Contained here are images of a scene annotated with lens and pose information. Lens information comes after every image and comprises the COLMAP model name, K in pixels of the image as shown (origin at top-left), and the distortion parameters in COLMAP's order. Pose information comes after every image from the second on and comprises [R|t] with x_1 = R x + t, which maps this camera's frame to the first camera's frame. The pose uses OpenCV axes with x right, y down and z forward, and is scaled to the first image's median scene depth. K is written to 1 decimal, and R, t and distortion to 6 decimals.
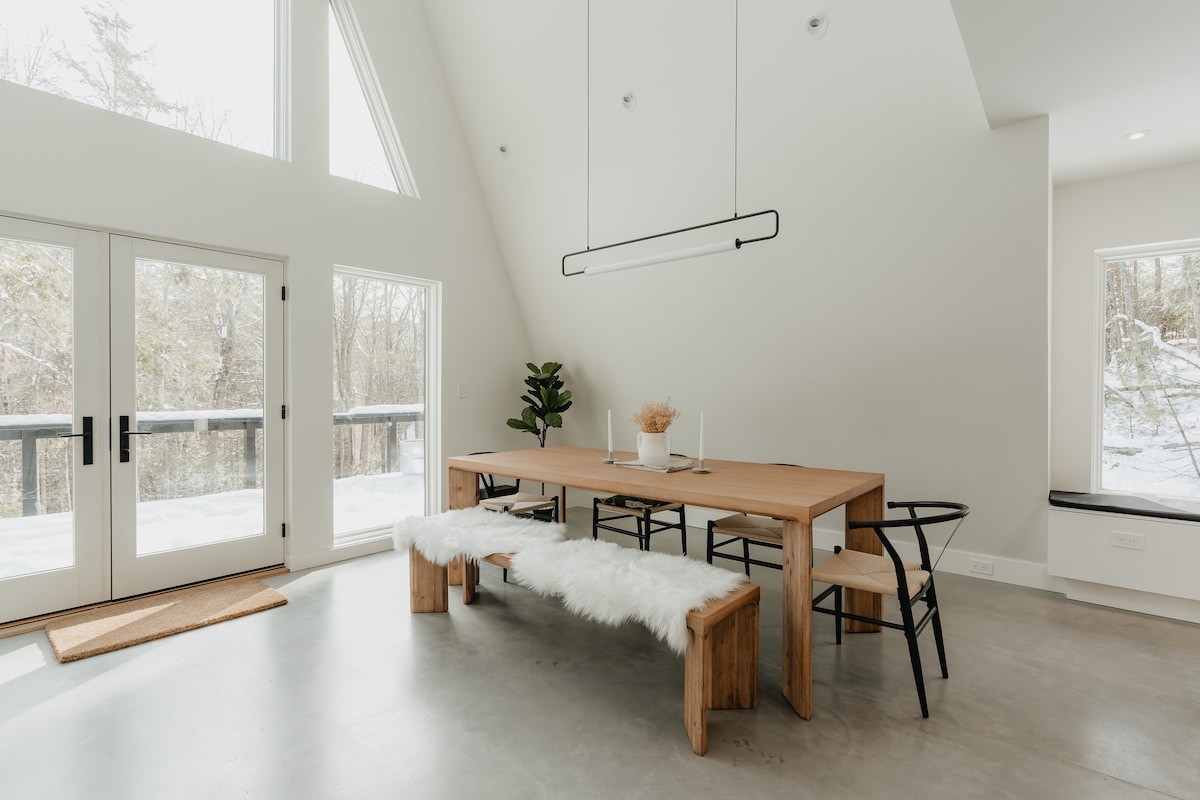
lens RADIAL K [[556.8, 0, 611.2], [0, 556.8, 397.8], [0, 0, 1]] dist [-0.017812, -0.000777]
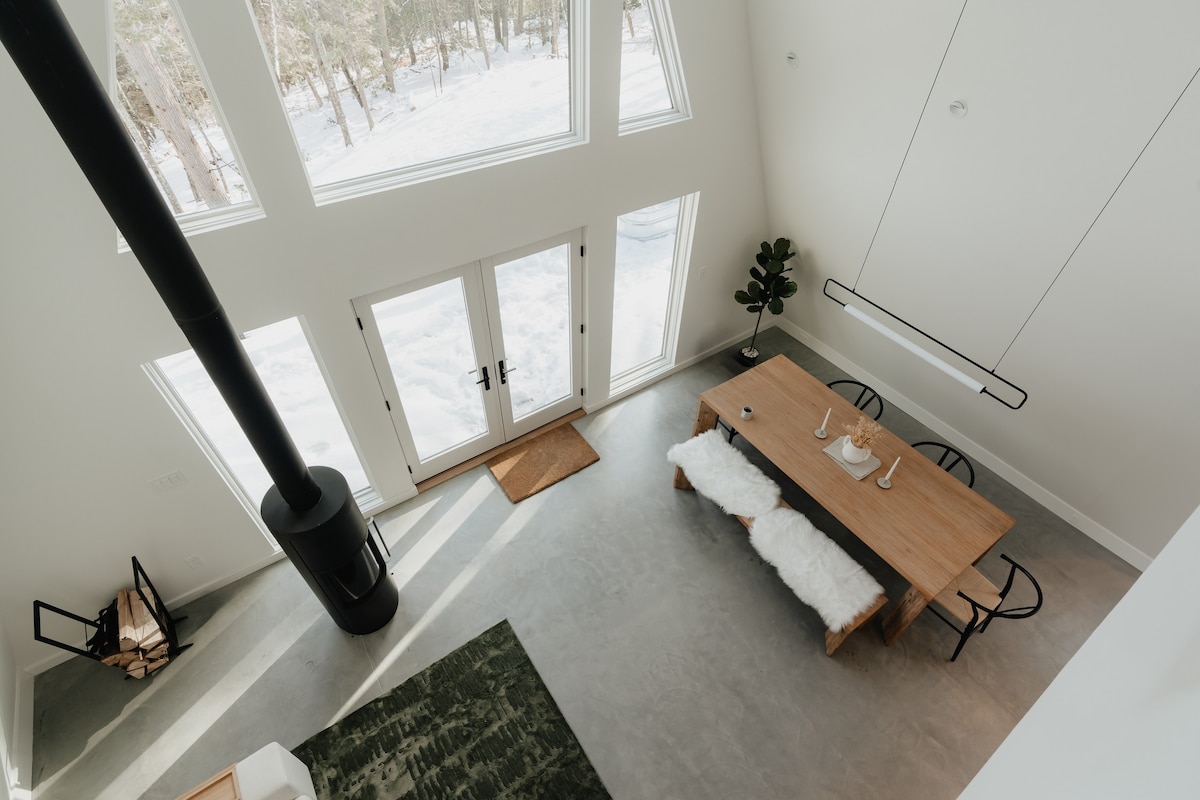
lens RADIAL K [[556.8, 0, 600.4], [0, 556.8, 393.7], [0, 0, 1]] dist [-0.017812, -0.000777]
pose [[0.959502, 0.207158, -0.190899, -0.299836], [-0.020839, 0.727999, 0.685262, -0.947024], [0.280932, -0.653531, 0.702833, -0.068567]]
